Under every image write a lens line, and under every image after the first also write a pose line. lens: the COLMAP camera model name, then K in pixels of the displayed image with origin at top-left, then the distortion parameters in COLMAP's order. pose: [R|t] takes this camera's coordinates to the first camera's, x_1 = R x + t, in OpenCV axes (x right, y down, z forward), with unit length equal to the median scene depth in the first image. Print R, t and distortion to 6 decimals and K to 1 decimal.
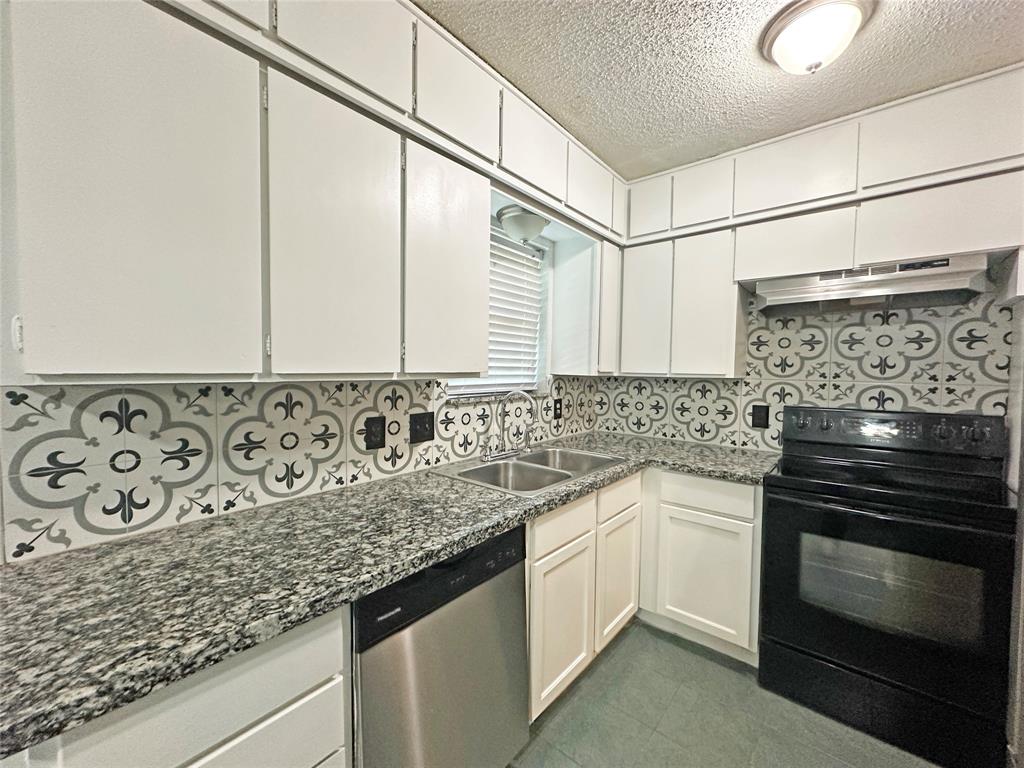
lens RADIAL K [[408.5, 0, 512.7], [0, 408.5, 385.5], [0, 0, 1]] dist [-0.002863, -0.000003]
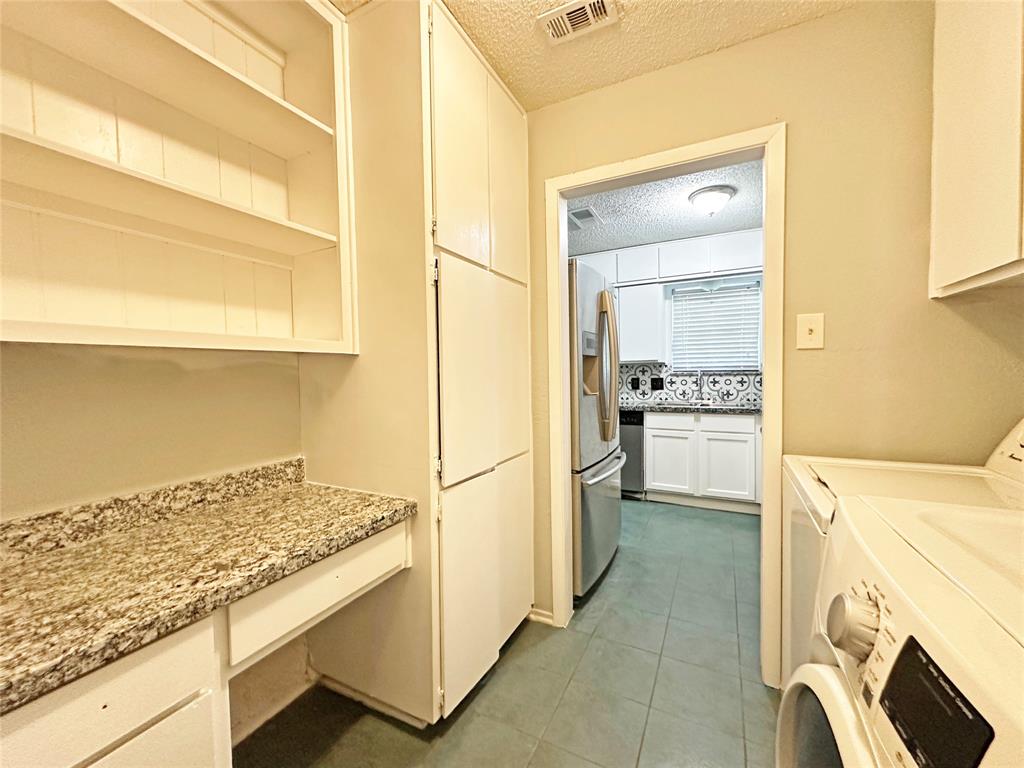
lens RADIAL K [[408.5, 0, 512.7], [0, 408.5, 385.5], [0, 0, 1]] dist [-0.002863, -0.000003]
pose [[0.222997, 0.021058, -0.974592, 1.784968], [-0.021311, 0.999633, 0.016723, 0.082764], [0.974586, 0.017041, 0.223364, -0.346341]]
